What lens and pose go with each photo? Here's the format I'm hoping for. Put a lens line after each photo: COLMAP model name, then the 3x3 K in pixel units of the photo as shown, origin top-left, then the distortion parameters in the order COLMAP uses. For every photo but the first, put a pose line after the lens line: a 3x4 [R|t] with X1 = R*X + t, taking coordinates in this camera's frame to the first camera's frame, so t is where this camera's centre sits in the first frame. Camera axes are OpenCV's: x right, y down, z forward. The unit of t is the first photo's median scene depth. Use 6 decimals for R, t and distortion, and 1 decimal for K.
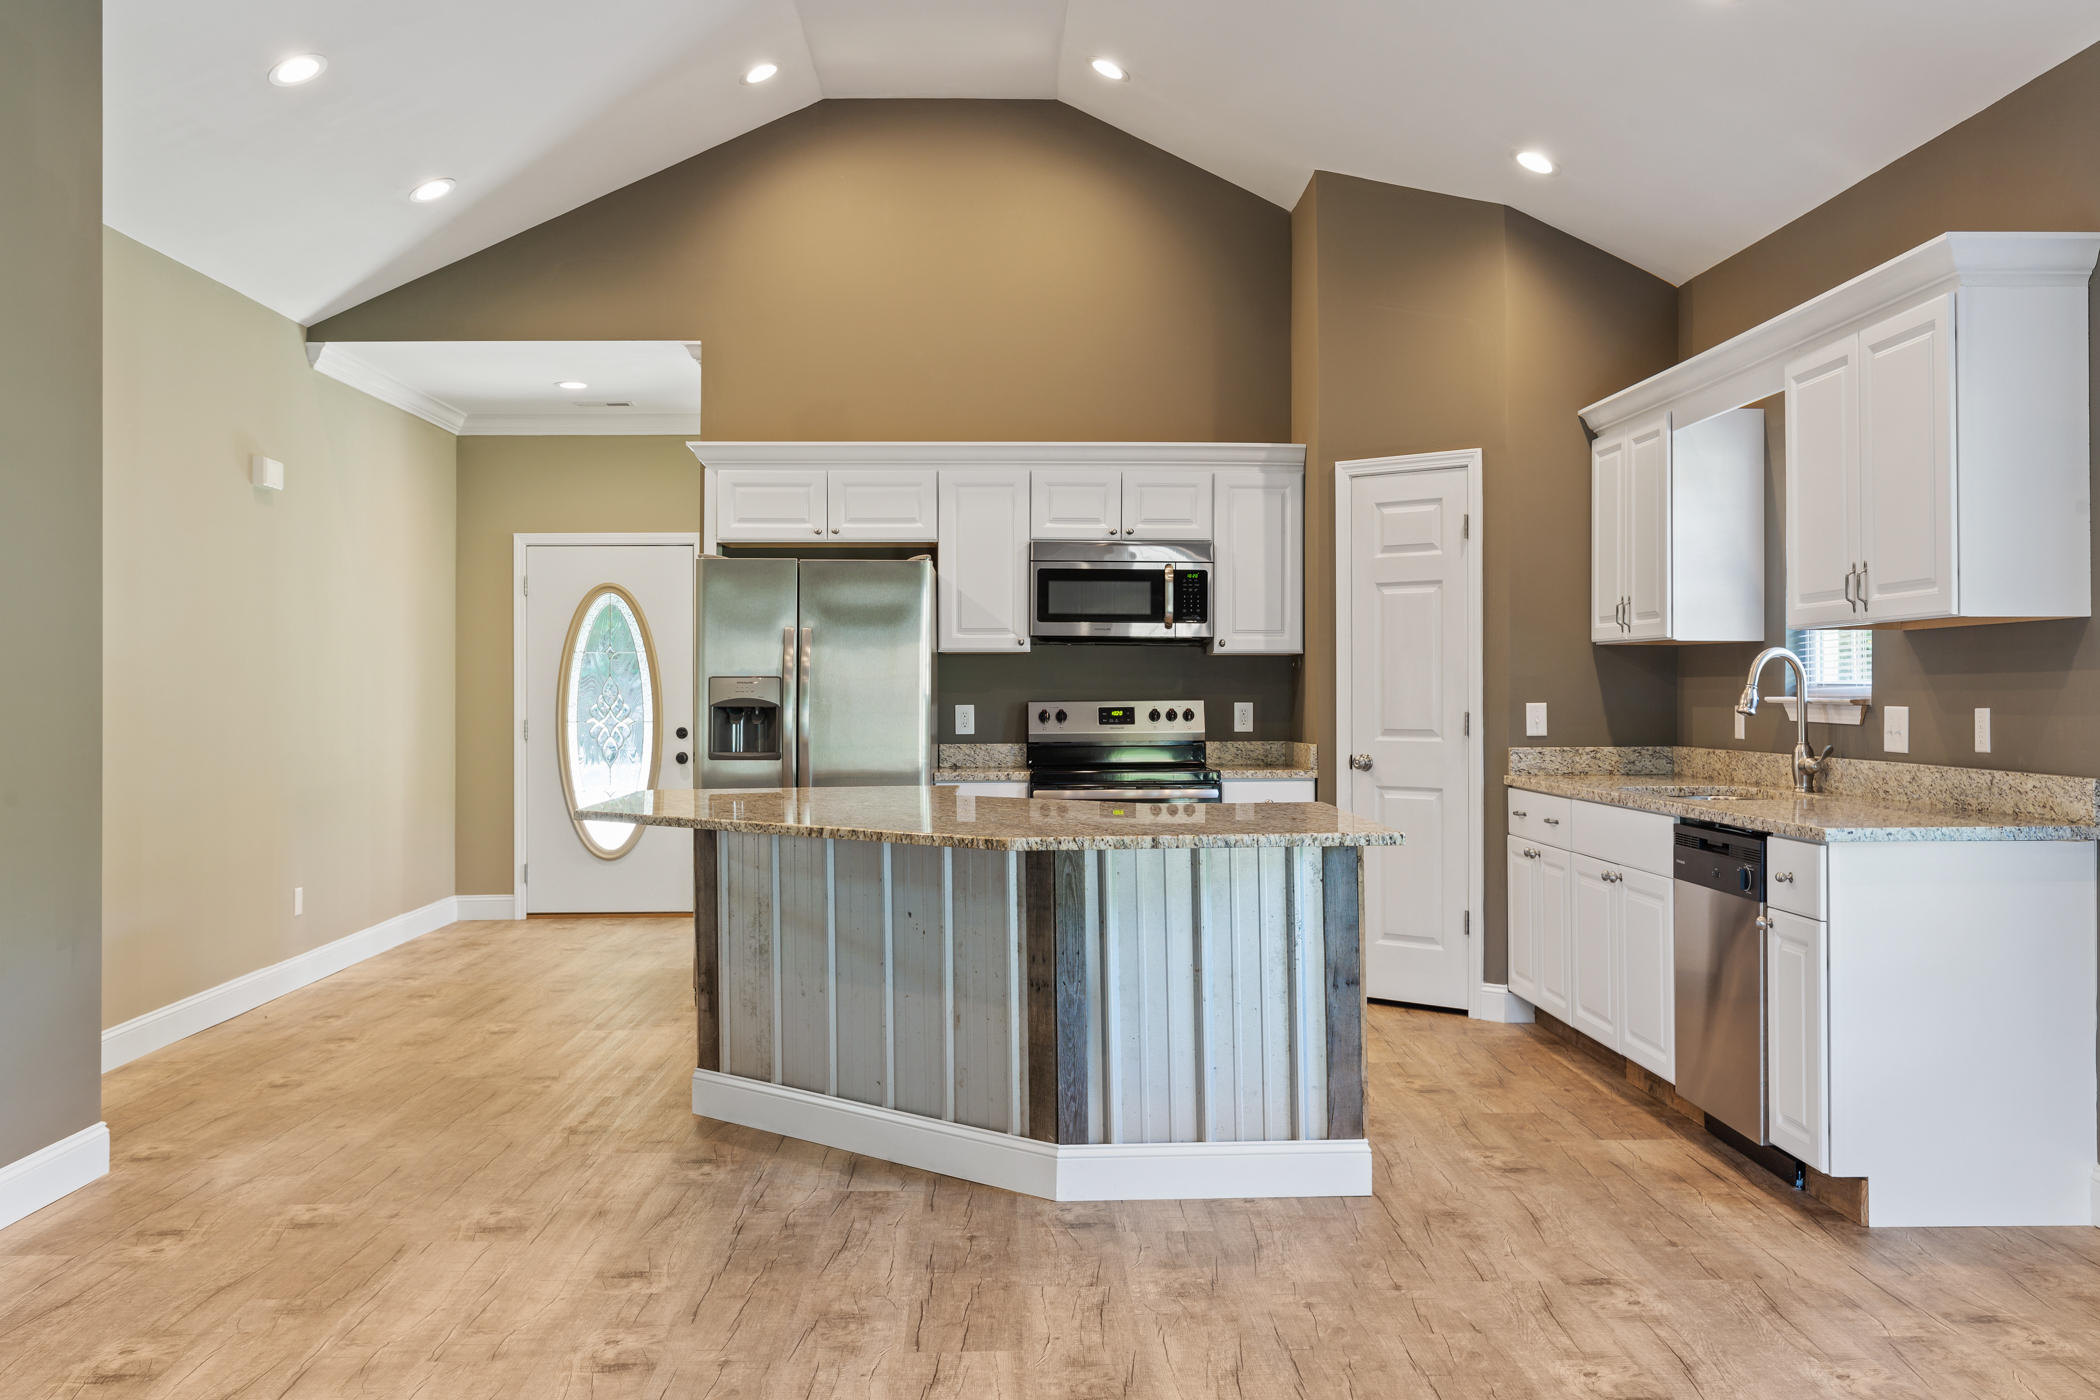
lens RADIAL K [[1867.8, 0, 1039.3], [0, 1867.8, 681.0], [0, 0, 1]] dist [0.001811, 0.001078]
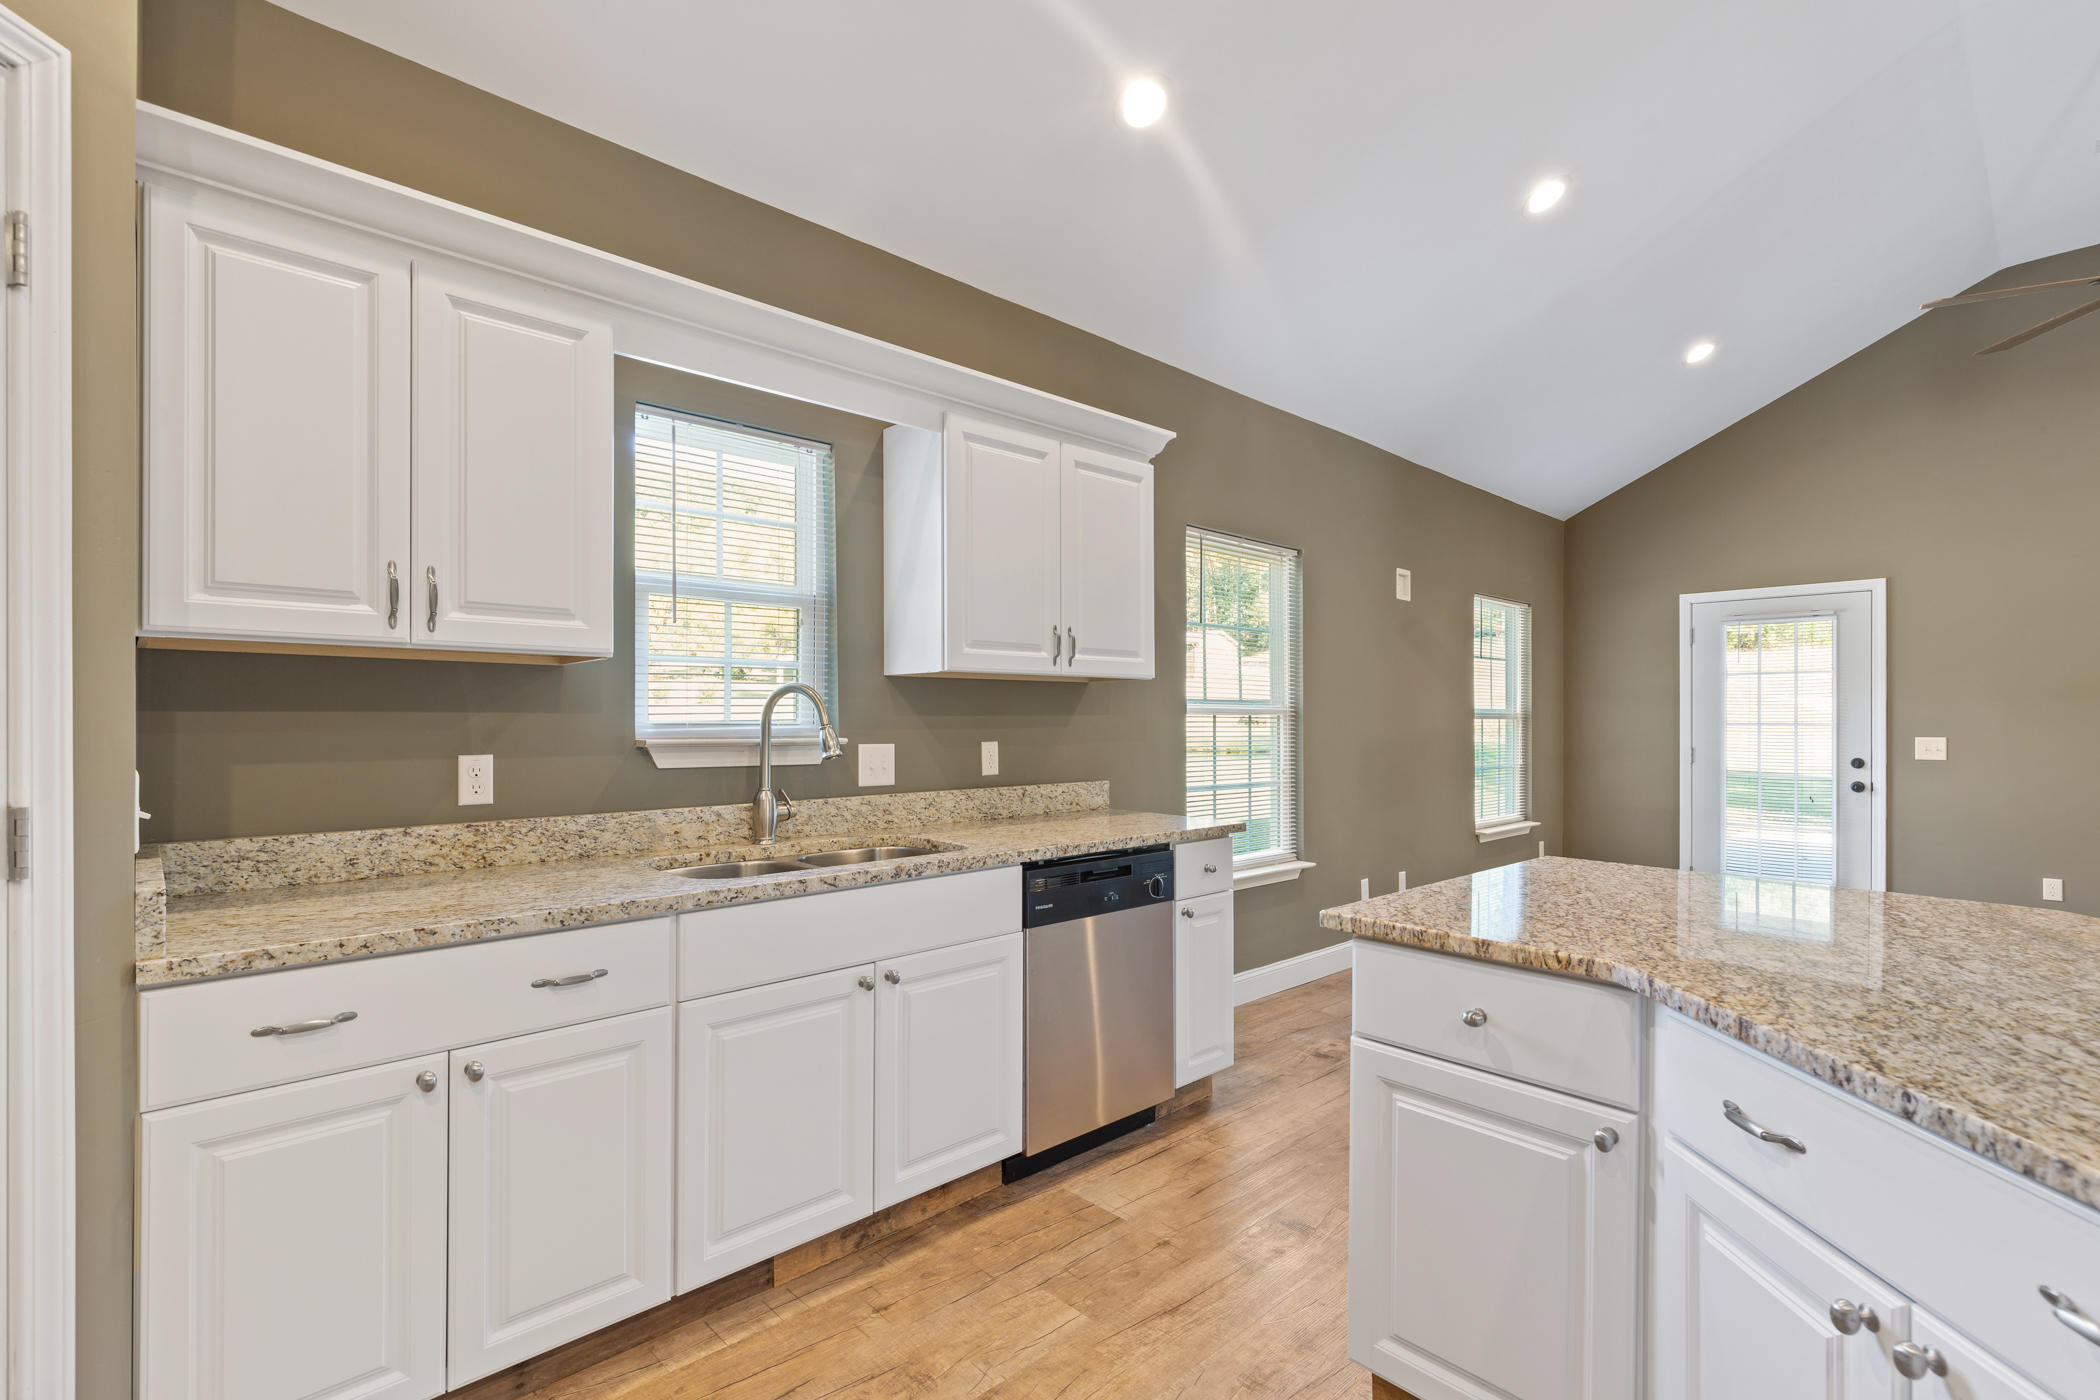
lens RADIAL K [[947.1, 0, 1055.1], [0, 947.1, 712.2], [0, 0, 1]] dist [0.003555, 0.000104]
pose [[-0.665544, 0.006889, 0.746327, -0.019723], [-0.002934, 0.999926, -0.011846, 0.000817], [-0.746353, -0.010074, -0.665474, 0.919925]]
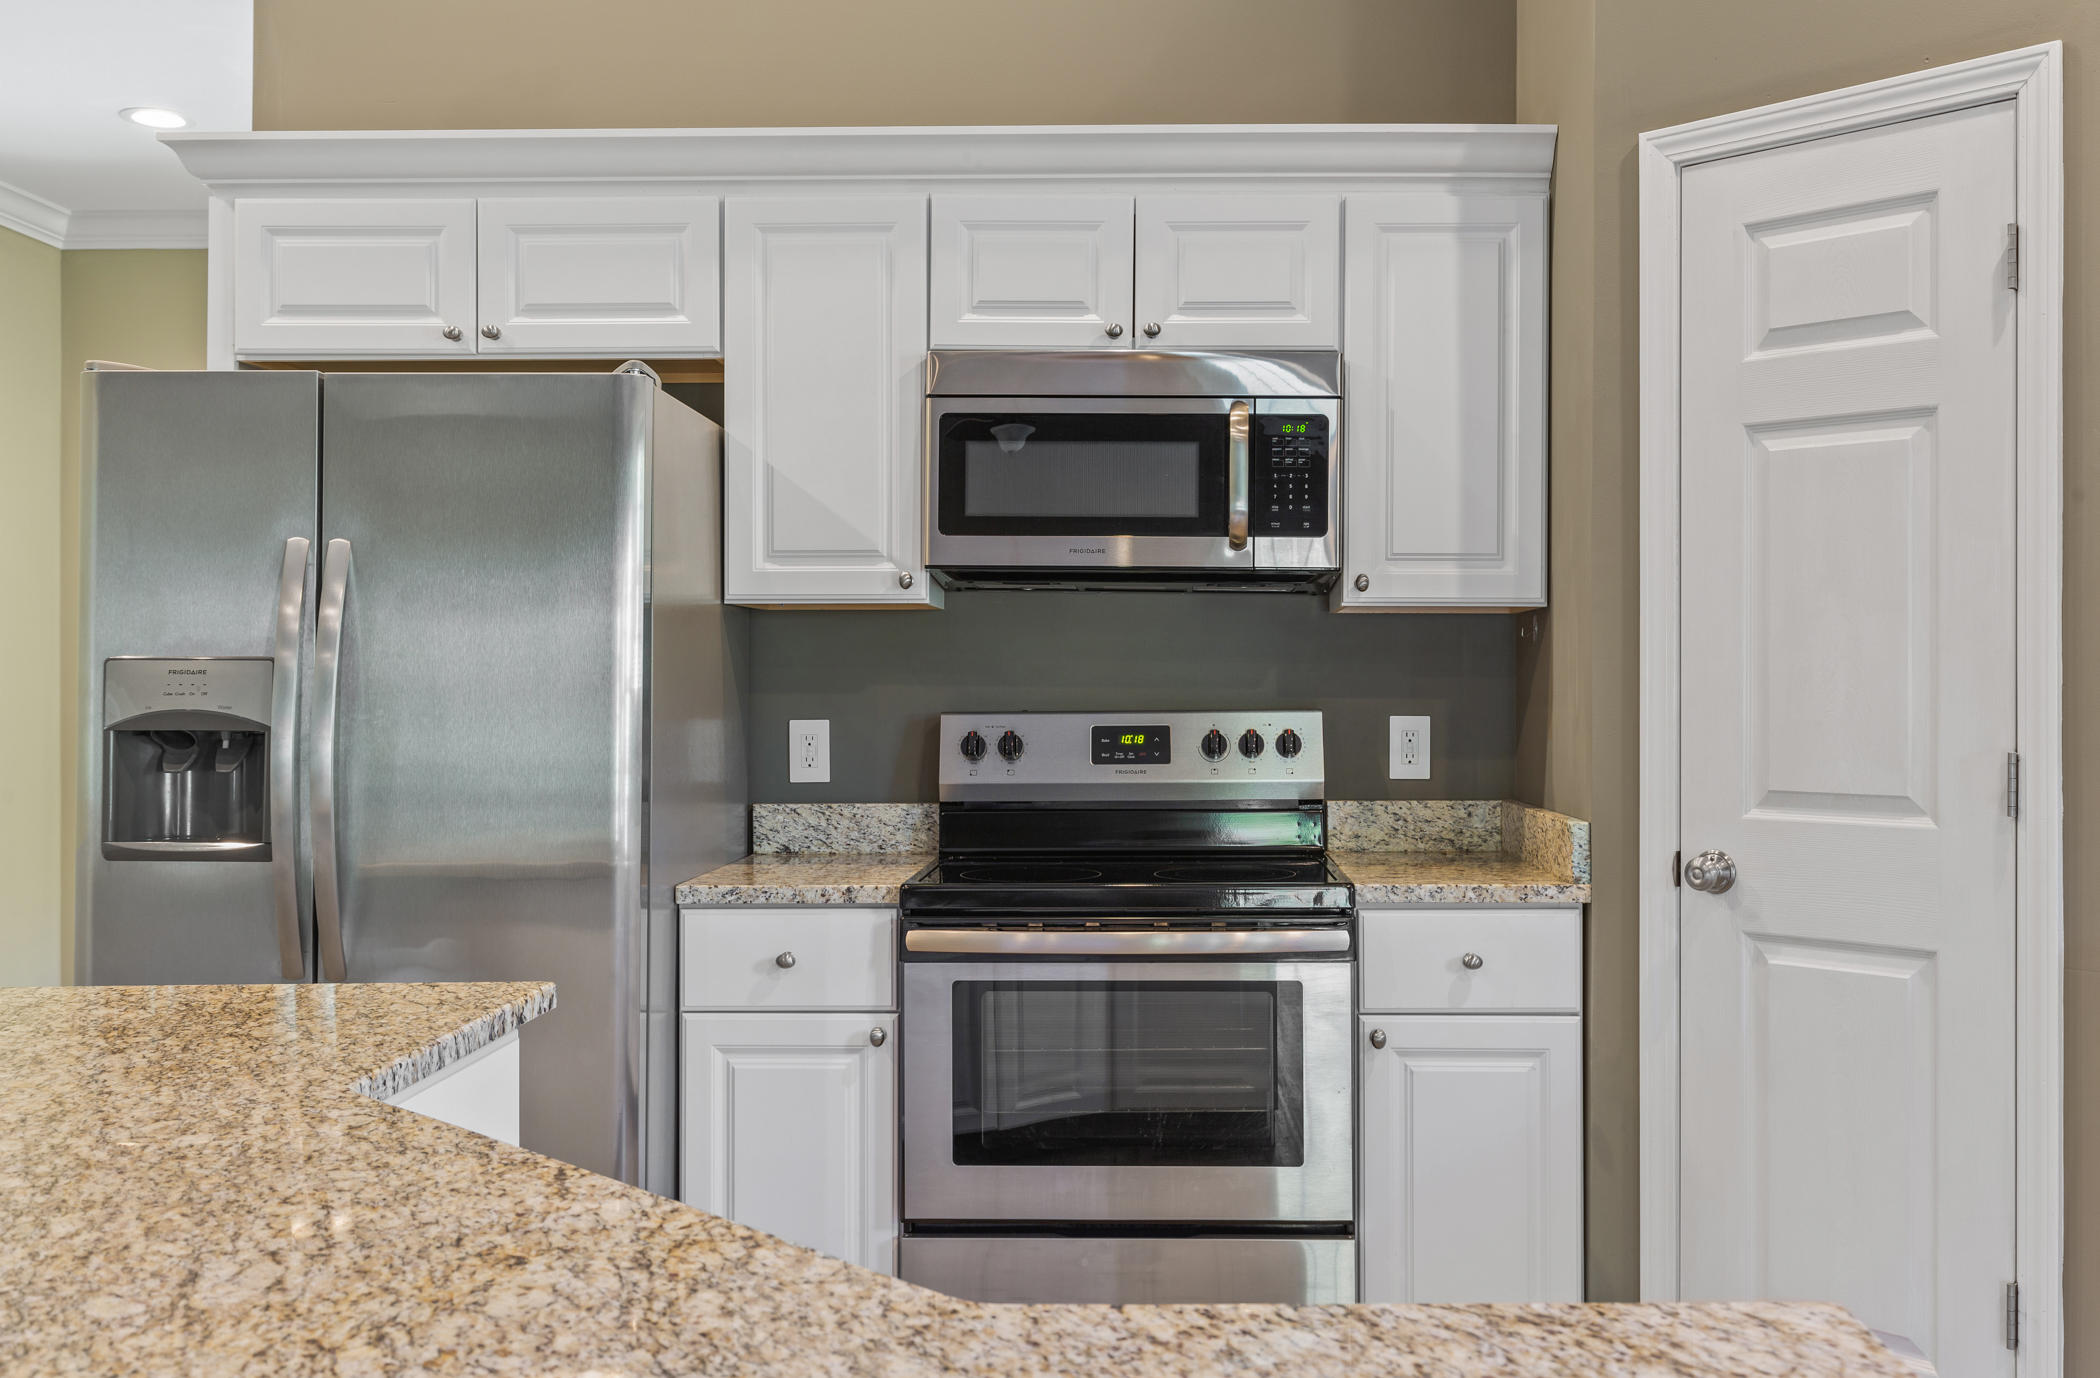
lens RADIAL K [[1905.1, 0, 1104.9], [0, 1905.1, 685.1], [0, 0, 1]] dist [0.000905, -0.001118]
pose [[0.998934, 0.001634, -0.046131, 0.060753], [-0.001247, 0.999964, 0.008426, 0.000042], [0.046143, -0.008359, 0.998900, 0.573070]]
